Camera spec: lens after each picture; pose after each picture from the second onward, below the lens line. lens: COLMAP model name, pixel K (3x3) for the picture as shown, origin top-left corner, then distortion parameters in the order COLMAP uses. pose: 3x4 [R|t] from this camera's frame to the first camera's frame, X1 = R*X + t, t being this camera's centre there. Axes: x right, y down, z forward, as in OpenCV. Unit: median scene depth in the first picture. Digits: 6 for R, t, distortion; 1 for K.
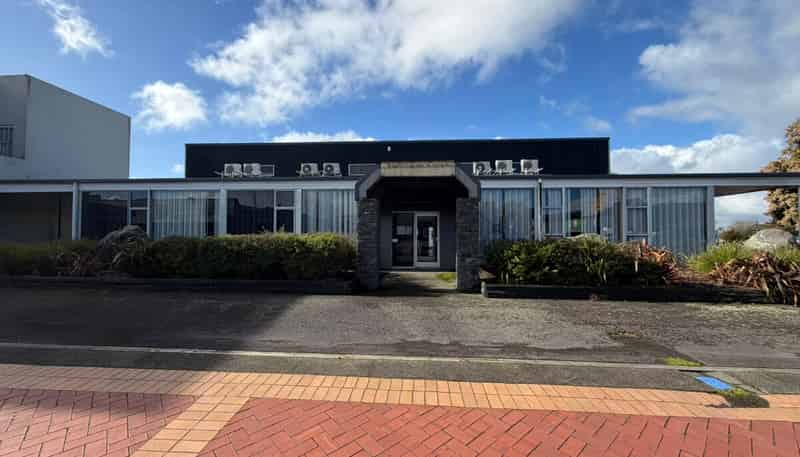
lens RADIAL K [[319.6, 0, 400.2], [0, 319.6, 226.4], [0, 0, 1]] dist [-0.001475, -0.000317]
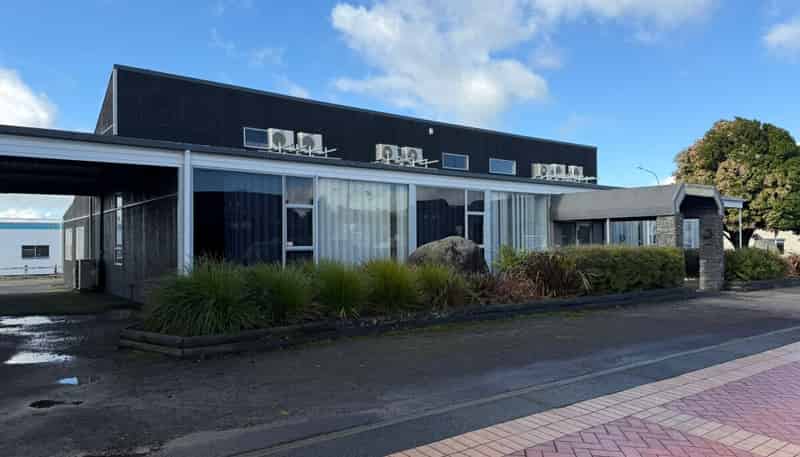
lens RADIAL K [[552.3, 0, 399.6], [0, 552.3, 230.3], [0, 0, 1]] dist [0.029670, 0.000507]
pose [[0.764175, 0.006693, 0.644974, -0.914301], [-0.001676, 0.999963, -0.008391, -0.003164], [-0.645006, 0.005331, 0.764159, 0.072705]]
